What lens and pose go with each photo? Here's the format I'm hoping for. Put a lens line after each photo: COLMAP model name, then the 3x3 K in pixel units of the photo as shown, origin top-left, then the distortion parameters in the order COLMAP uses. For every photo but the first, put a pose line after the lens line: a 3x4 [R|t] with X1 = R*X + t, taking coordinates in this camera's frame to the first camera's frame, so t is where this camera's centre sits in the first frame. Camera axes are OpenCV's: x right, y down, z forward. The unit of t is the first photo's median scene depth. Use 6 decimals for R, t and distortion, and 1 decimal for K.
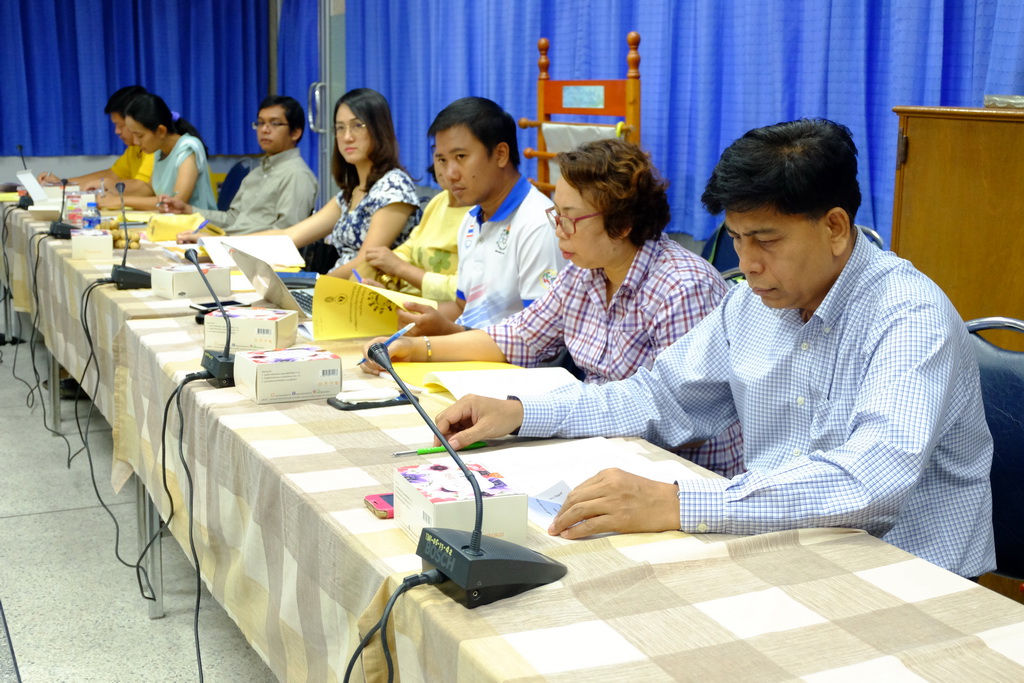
lens RADIAL K [[1339.5, 0, 512.0], [0, 1339.5, 341.5], [0, 0, 1]] dist [-0.028000, 0.014003]
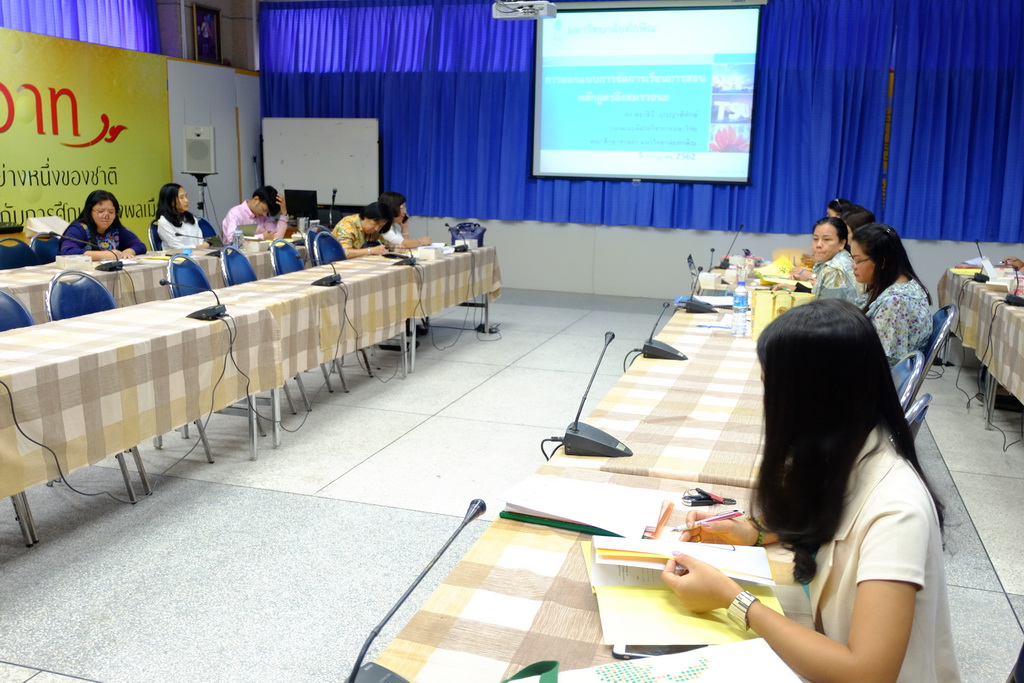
lens RADIAL K [[958.6, 0, 512.0], [0, 958.6, 341.5], [0, 0, 1]] dist [0.002485, 0.001796]
pose [[0.744349, 0.125164, -0.655957, -0.051351], [-0.136268, 0.990078, 0.034287, 0.009425], [0.653740, 0.063865, 0.754019, -0.348911]]
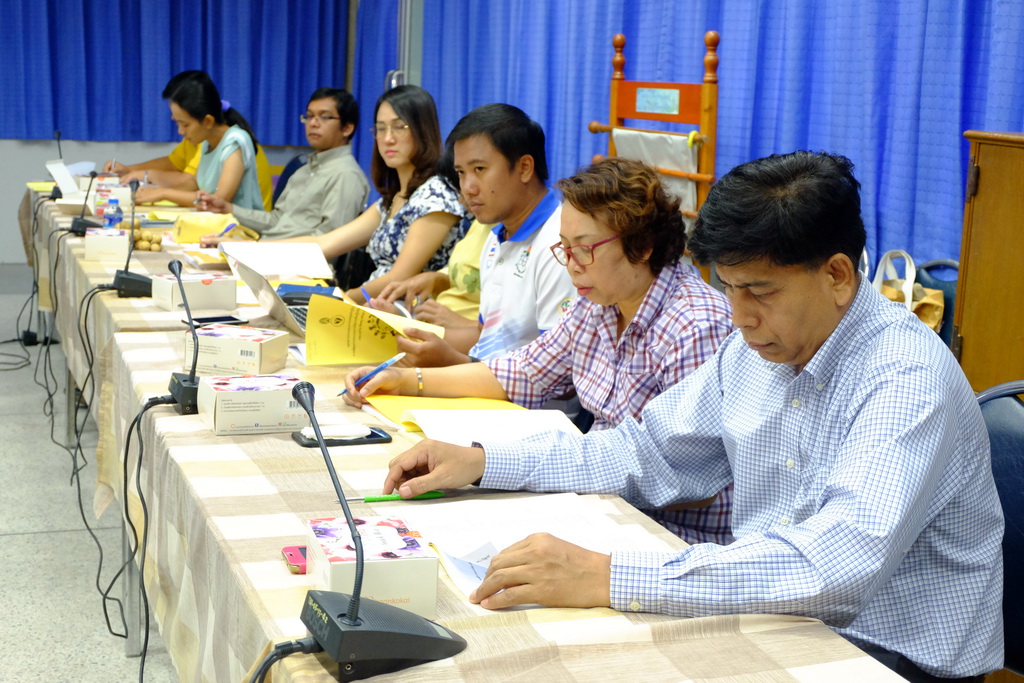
lens RADIAL K [[1497.9, 0, 512.0], [0, 1497.9, 341.5], [0, 0, 1]] dist [-0.042161, -0.087071]
pose [[0.995327, 0.045360, -0.085247, 0.077458], [-0.046224, 0.998898, -0.008185, -0.014726], [0.084781, 0.012087, 0.996326, -0.005194]]
